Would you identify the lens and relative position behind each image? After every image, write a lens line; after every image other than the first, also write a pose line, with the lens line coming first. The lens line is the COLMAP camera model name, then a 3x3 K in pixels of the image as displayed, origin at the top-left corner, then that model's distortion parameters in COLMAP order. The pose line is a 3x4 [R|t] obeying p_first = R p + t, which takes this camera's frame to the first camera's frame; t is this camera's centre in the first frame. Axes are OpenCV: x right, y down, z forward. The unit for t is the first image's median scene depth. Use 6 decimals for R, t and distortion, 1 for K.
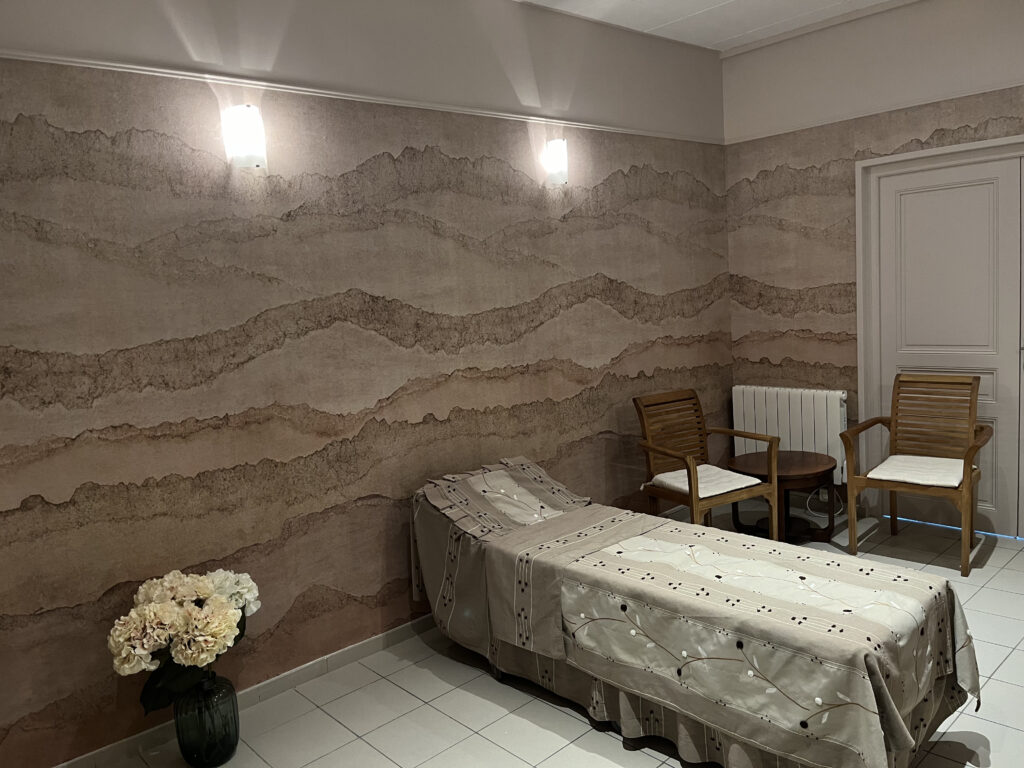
lens RADIAL K [[771.9, 0, 510.3], [0, 771.9, 385.8], [0, 0, 1]] dist [-0.005589, 0.001529]
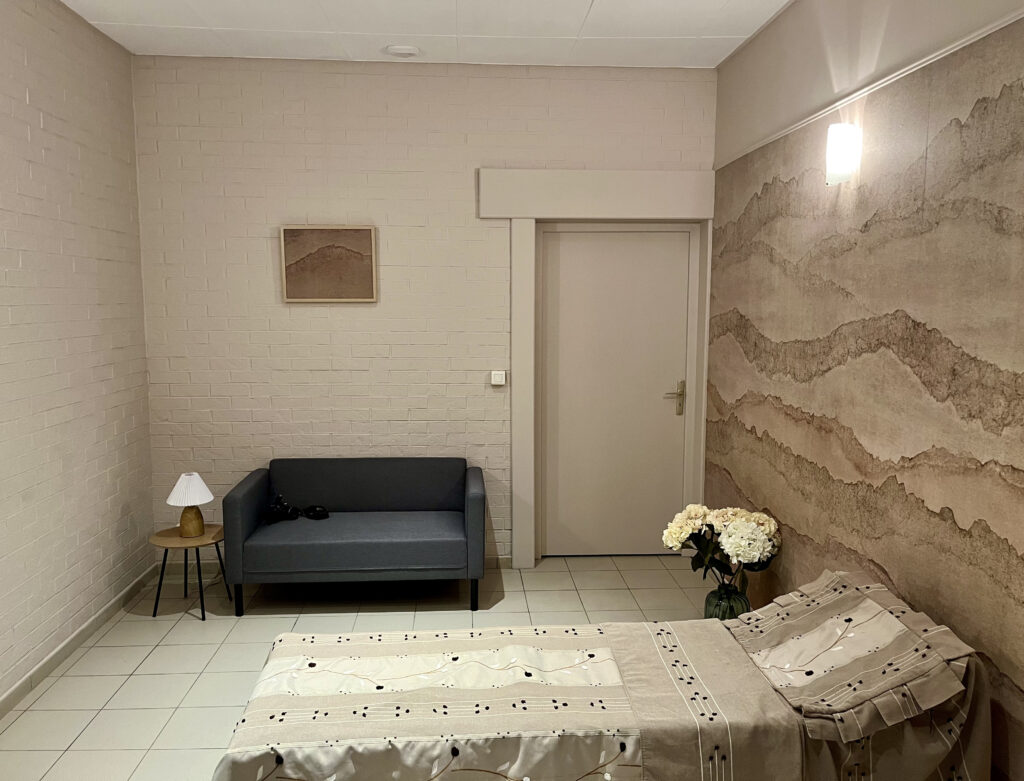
lens RADIAL K [[812.7, 0, 511.0], [0, 812.7, 389.5], [0, 0, 1]] dist [-0.013527, -0.013596]
pose [[-0.640651, 0.145464, -0.753927, 0.671953], [-0.063622, 0.968458, 0.240919, -0.214117], [0.765192, 0.202311, -0.611189, 1.176731]]
